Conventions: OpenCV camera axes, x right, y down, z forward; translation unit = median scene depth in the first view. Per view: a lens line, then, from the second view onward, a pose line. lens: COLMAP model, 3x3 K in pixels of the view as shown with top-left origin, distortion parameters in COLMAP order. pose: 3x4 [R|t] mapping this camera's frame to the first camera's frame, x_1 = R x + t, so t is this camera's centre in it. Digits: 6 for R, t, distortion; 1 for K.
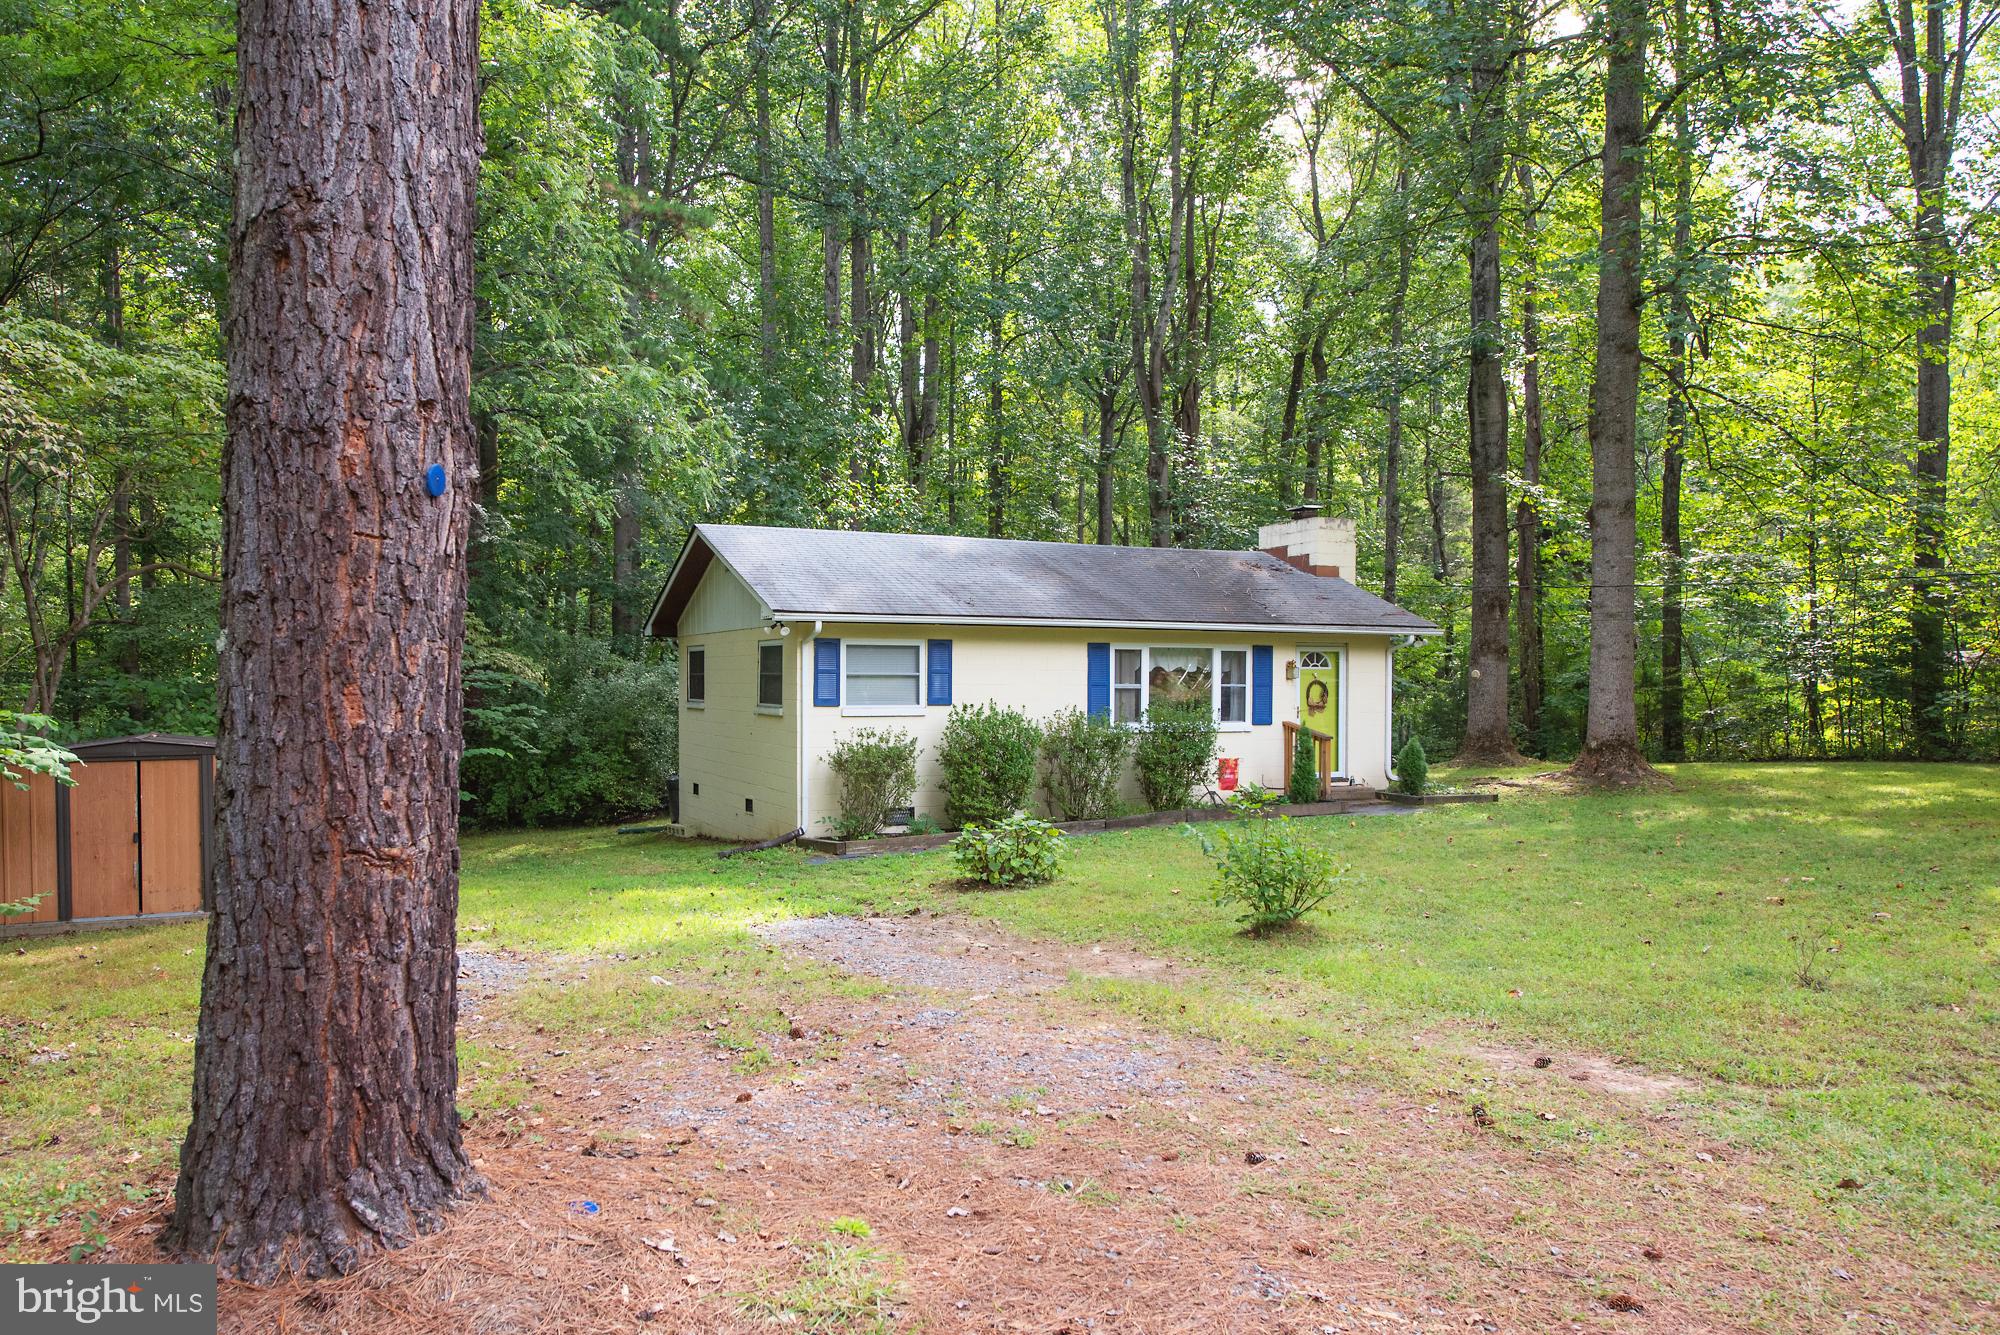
lens RADIAL K [[1577.6, 0, 928.3], [0, 1577.6, 745.3], [0, 0, 1]] dist [-0.000571, -0.000737]
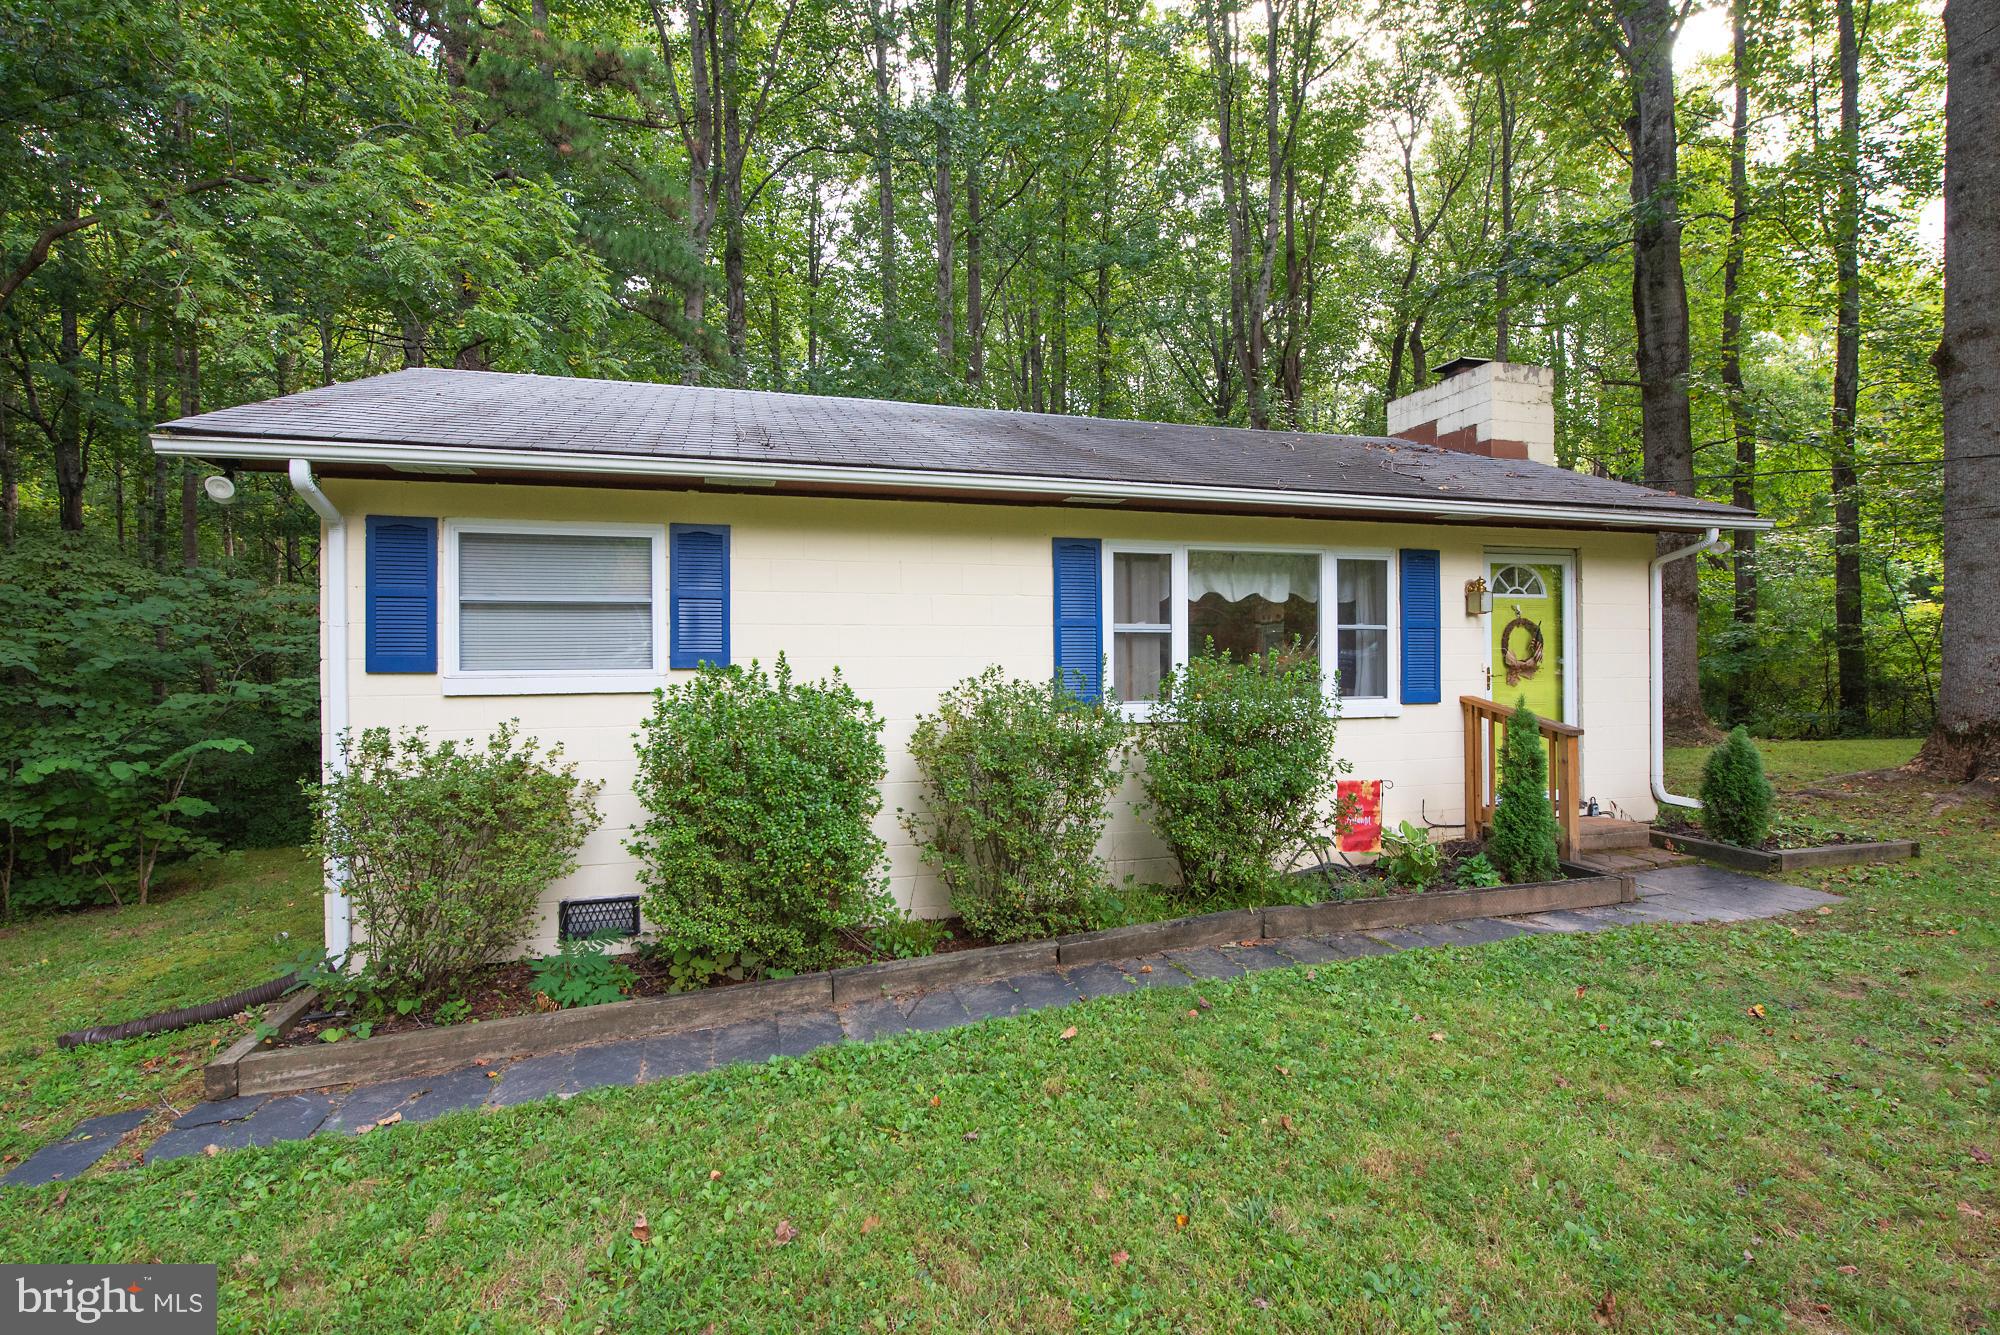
lens RADIAL K [[977.6, 0, 1000.0], [0, 977.6, 667.5], [0, 0, 1]] dist [-0.013609, -0.000033]
pose [[0.990678, -0.007348, -0.136023, 0.119969], [0.002963, 0.999470, -0.032412, -0.014861], [0.136189, 0.031707, 0.990175, 0.671376]]
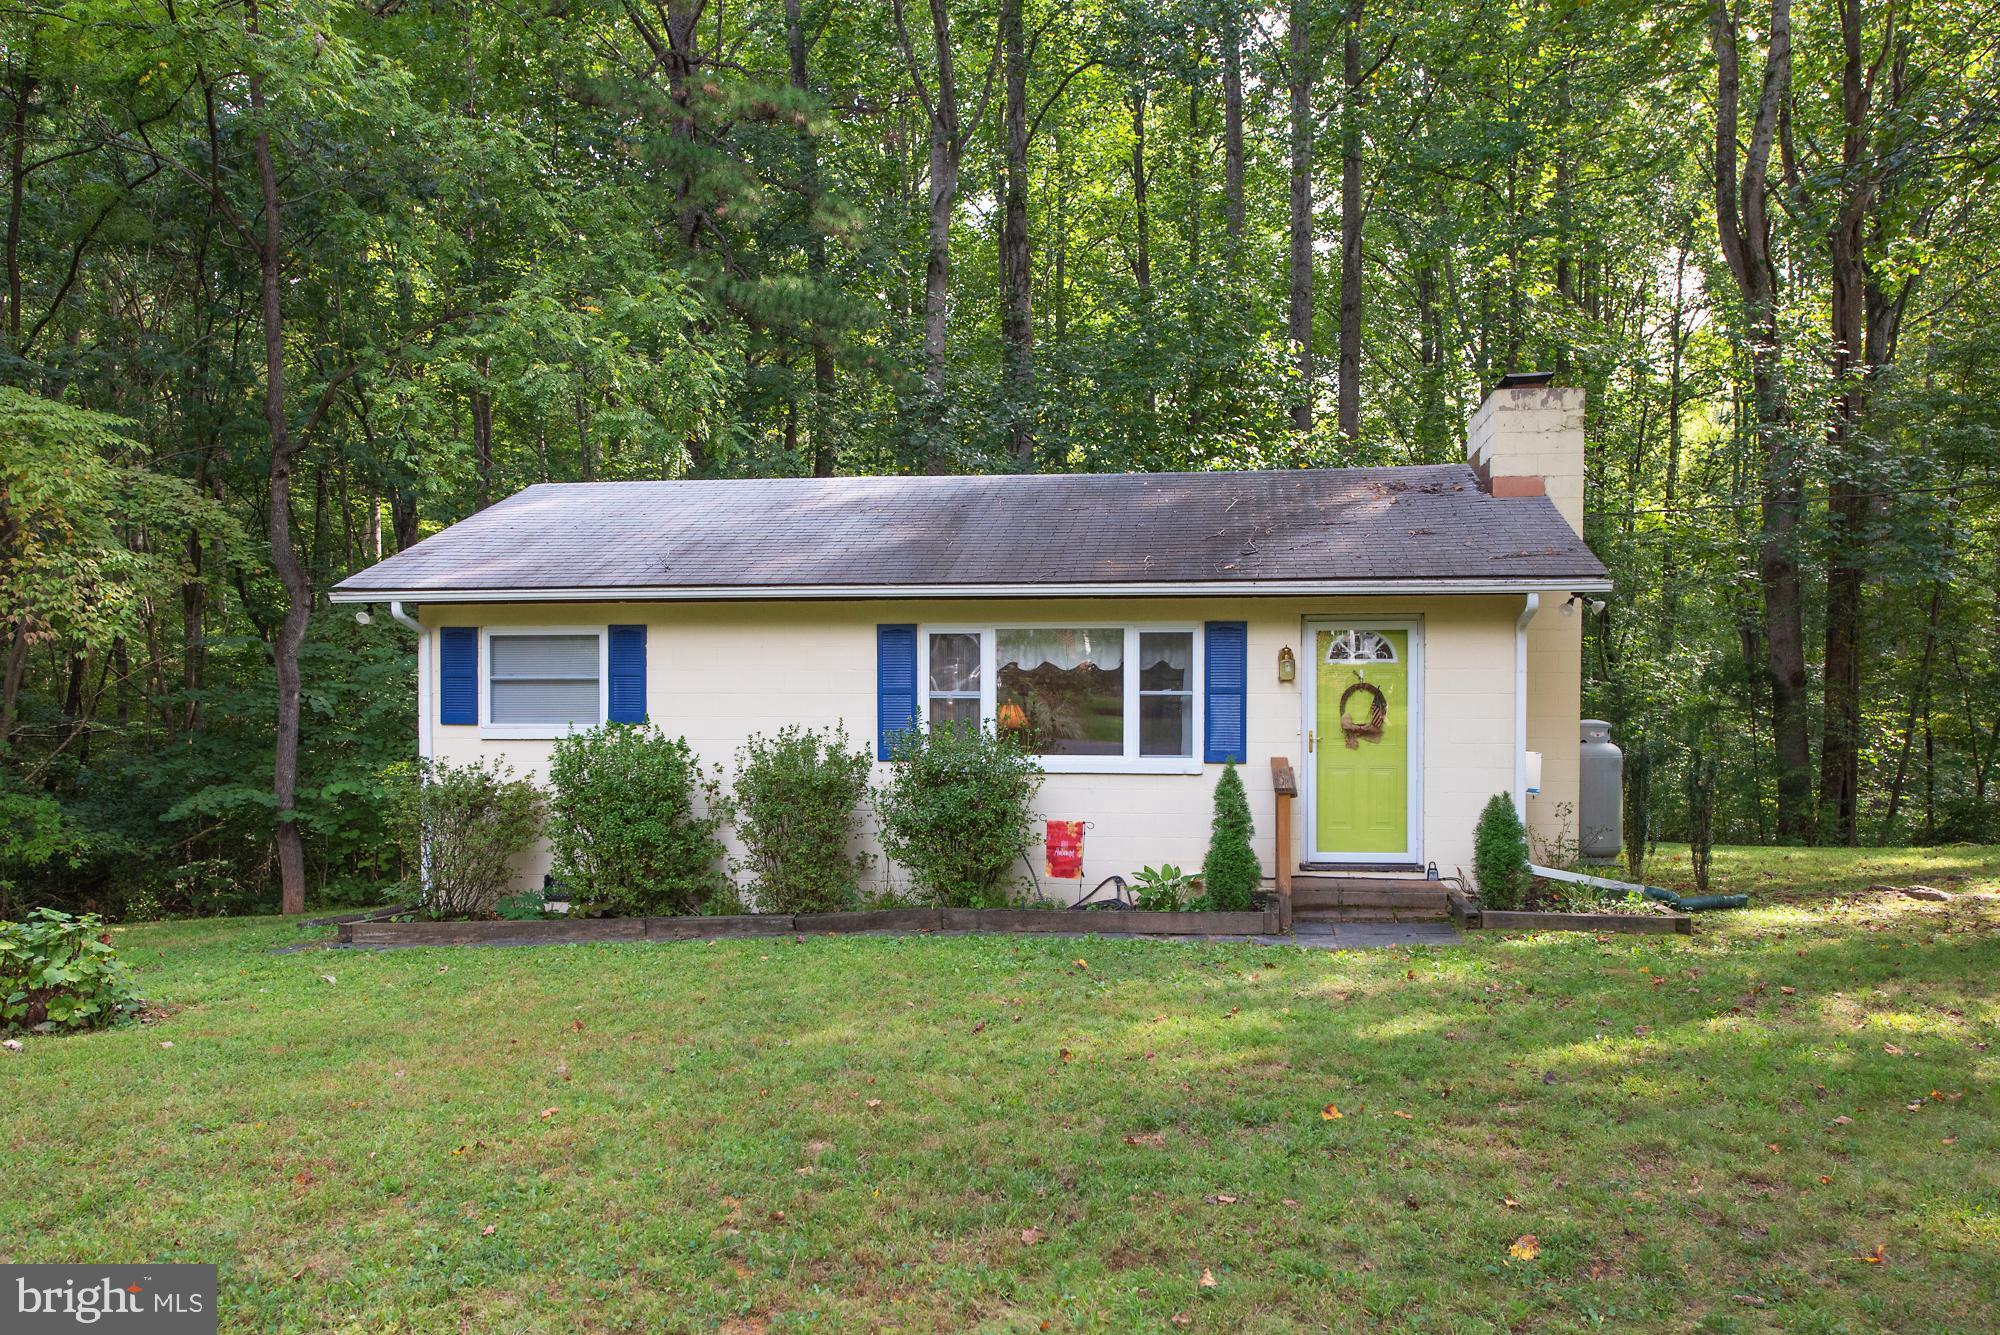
lens RADIAL K [[1577.6, 0, 928.3], [0, 1577.6, 745.3], [0, 0, 1]] dist [-0.000571, -0.000737]
pose [[0.819704, 0.015448, -0.572579, 0.450173], [-0.020819, 0.999779, -0.002830, -0.015547], [0.572409, 0.014240, 0.819845, 0.483481]]
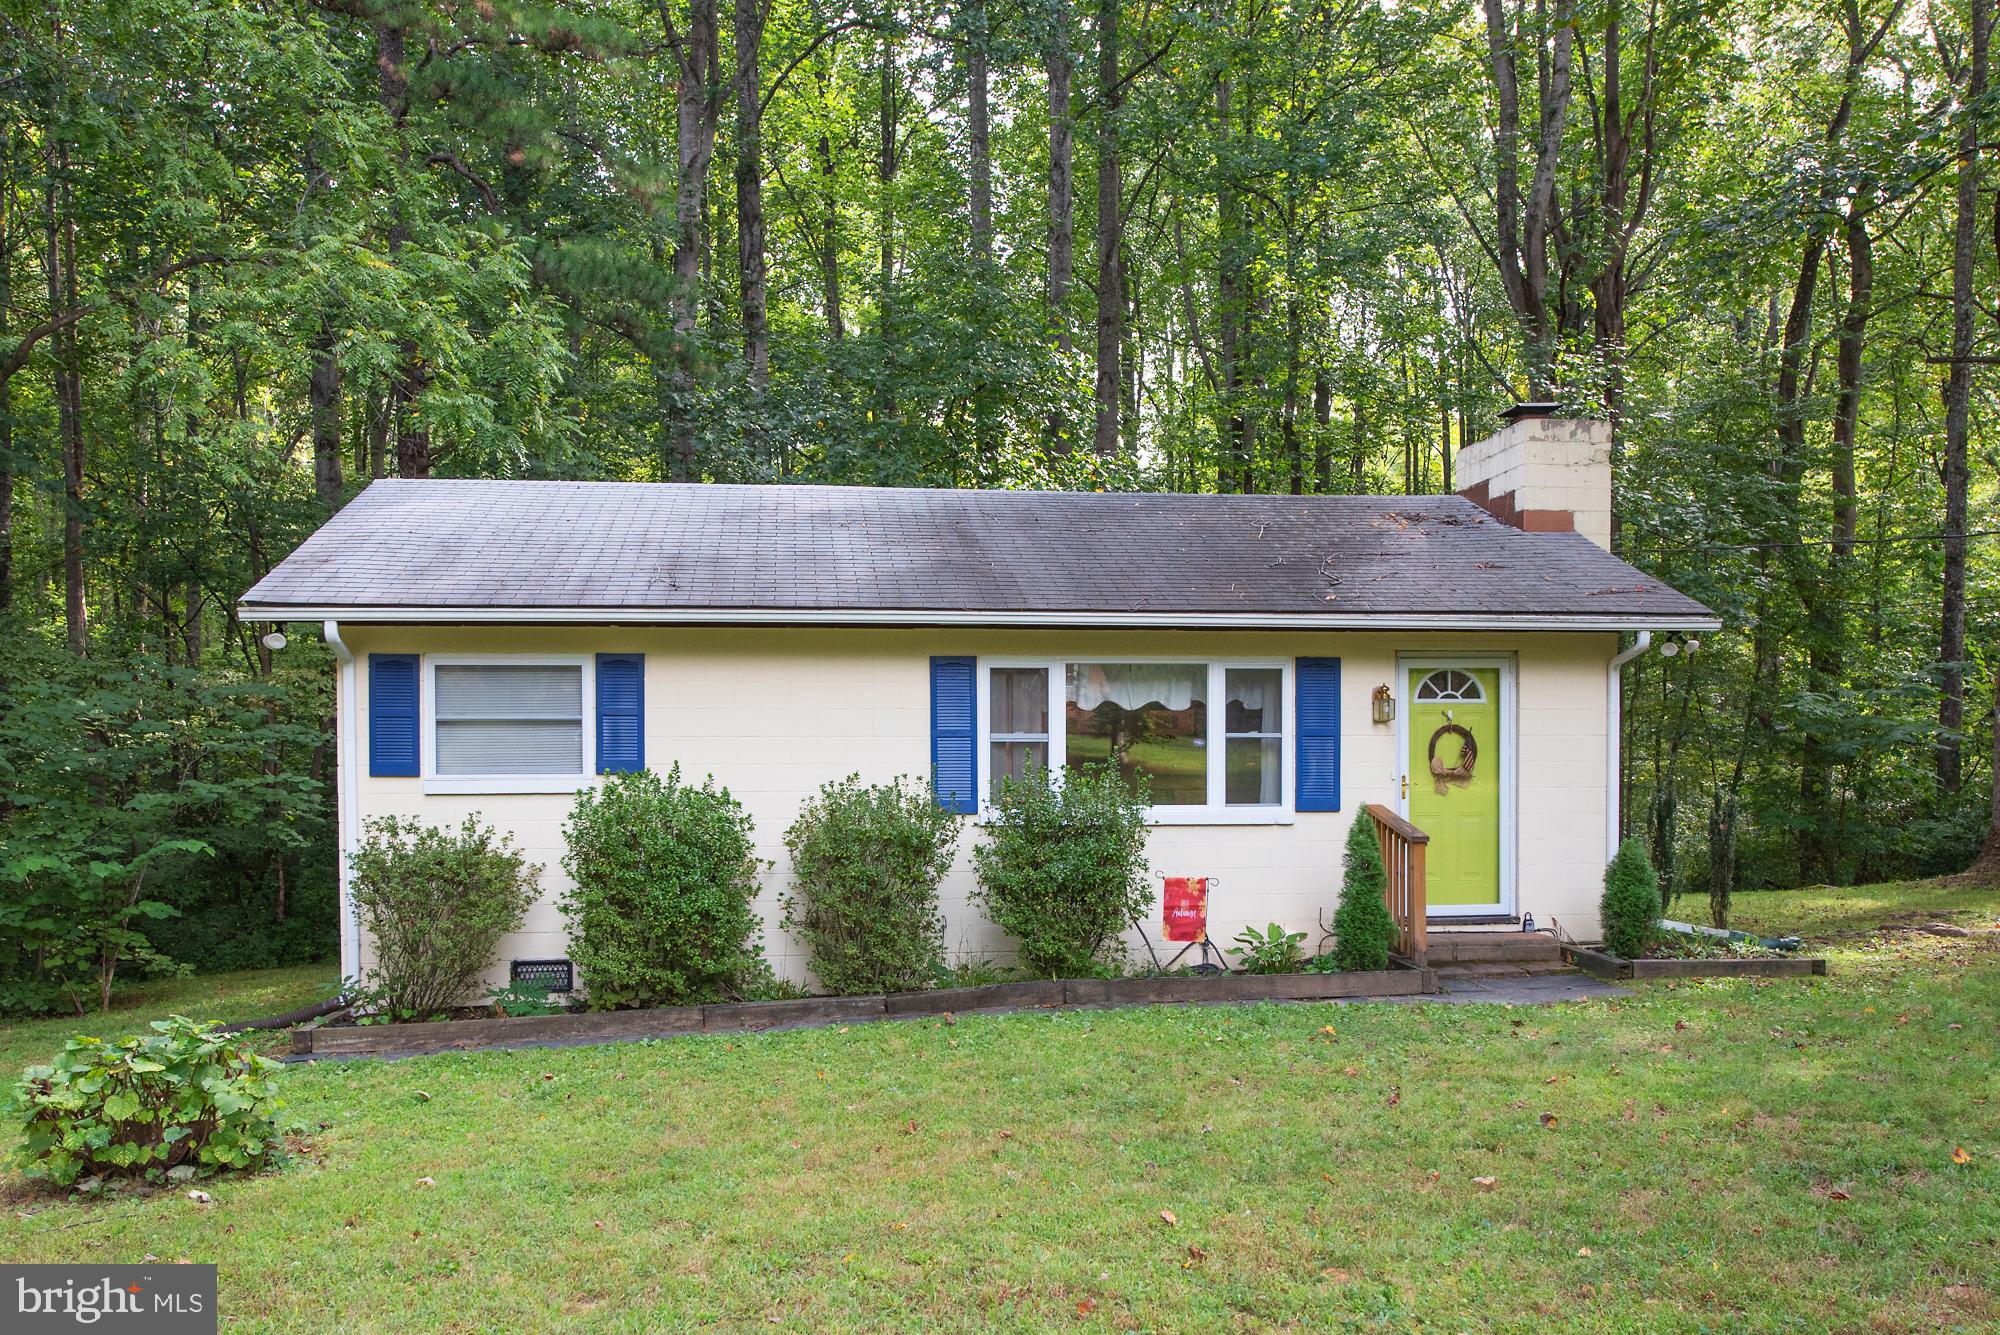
lens RADIAL K [[1803.8, 0, 949.7], [0, 1803.8, 819.9], [0, 0, 1]] dist [-0.003295, -0.001136]
pose [[0.946874, 0.007453, -0.321518, 0.289724], [-0.007873, 0.999969, -0.000007, -0.009321], [0.321508, 0.002538, 0.946903, 0.407080]]
